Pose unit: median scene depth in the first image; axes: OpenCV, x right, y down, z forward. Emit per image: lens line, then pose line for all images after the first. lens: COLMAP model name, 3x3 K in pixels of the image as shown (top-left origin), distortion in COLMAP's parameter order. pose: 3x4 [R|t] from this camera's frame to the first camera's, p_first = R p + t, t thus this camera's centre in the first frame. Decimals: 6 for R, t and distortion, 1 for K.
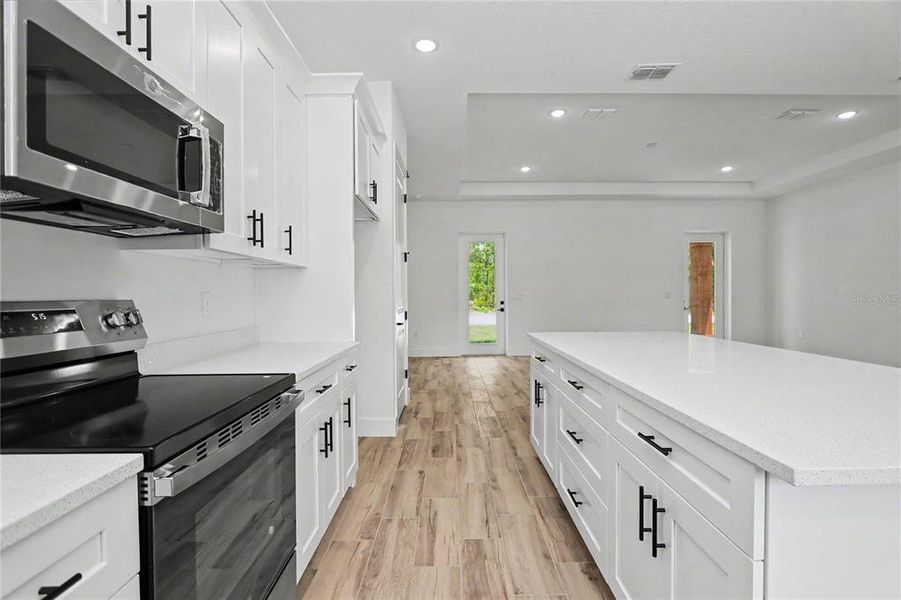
lens RADIAL K [[421.6, 0, 451.8], [0, 421.6, 294.7], [0, 0, 1]] dist [-0.001641, -0.000071]
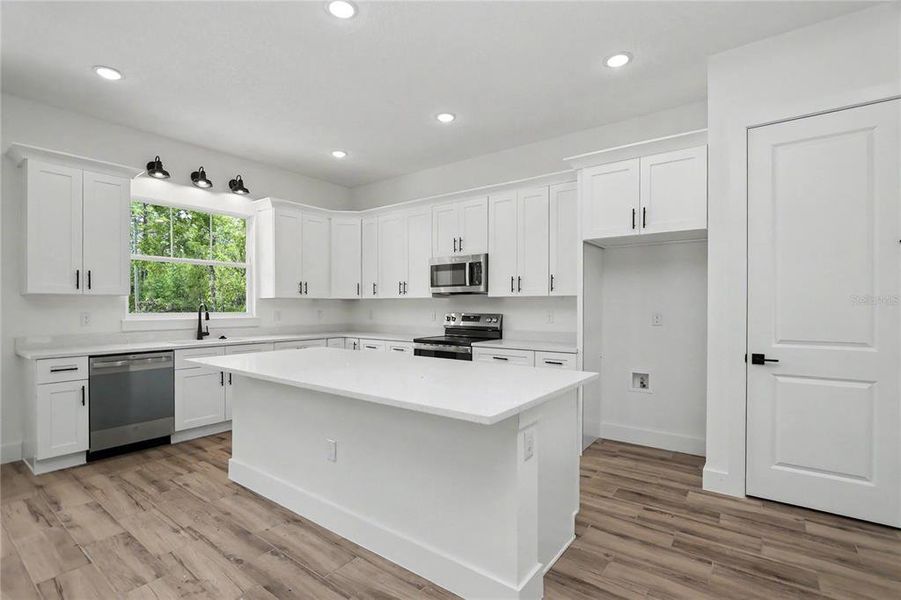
lens RADIAL K [[417.8, 0, 451.6], [0, 417.8, 304.5], [0, 0, 1]] dist [-0.009038, 0.000206]
pose [[-0.609827, 0.002760, -0.792530, 1.830217], [0.001004, 0.999996, 0.002710, -0.065784], [0.792534, 0.000857, -0.609827, 2.499640]]
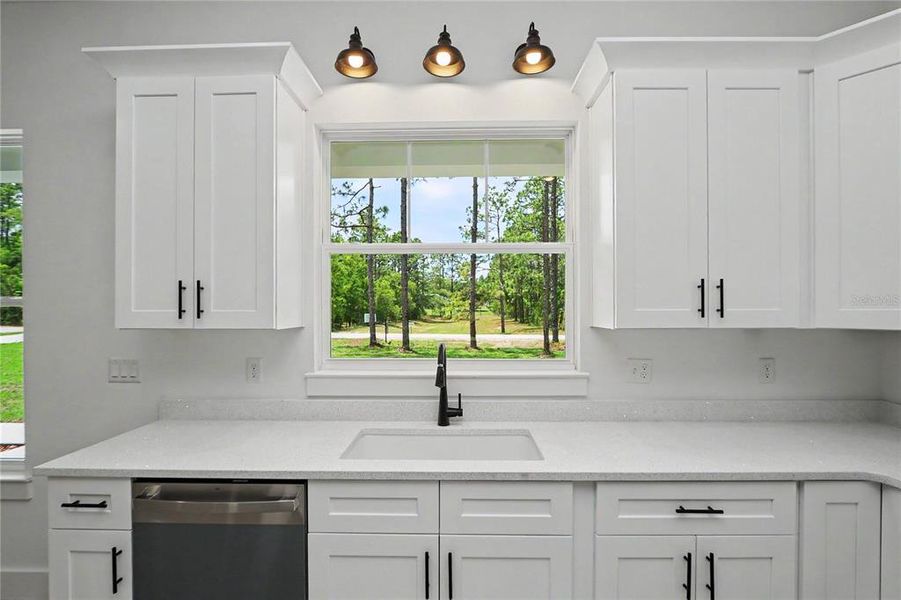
lens RADIAL K [[417.8, 0, 451.6], [0, 417.8, 304.5], [0, 0, 1]] dist [-0.009038, 0.000206]
pose [[-0.999470, 0.007150, 0.031752, 0.559559], [0.007109, 0.999974, -0.001385, -0.174512], [-0.031761, -0.001158, -0.999495, 0.642303]]
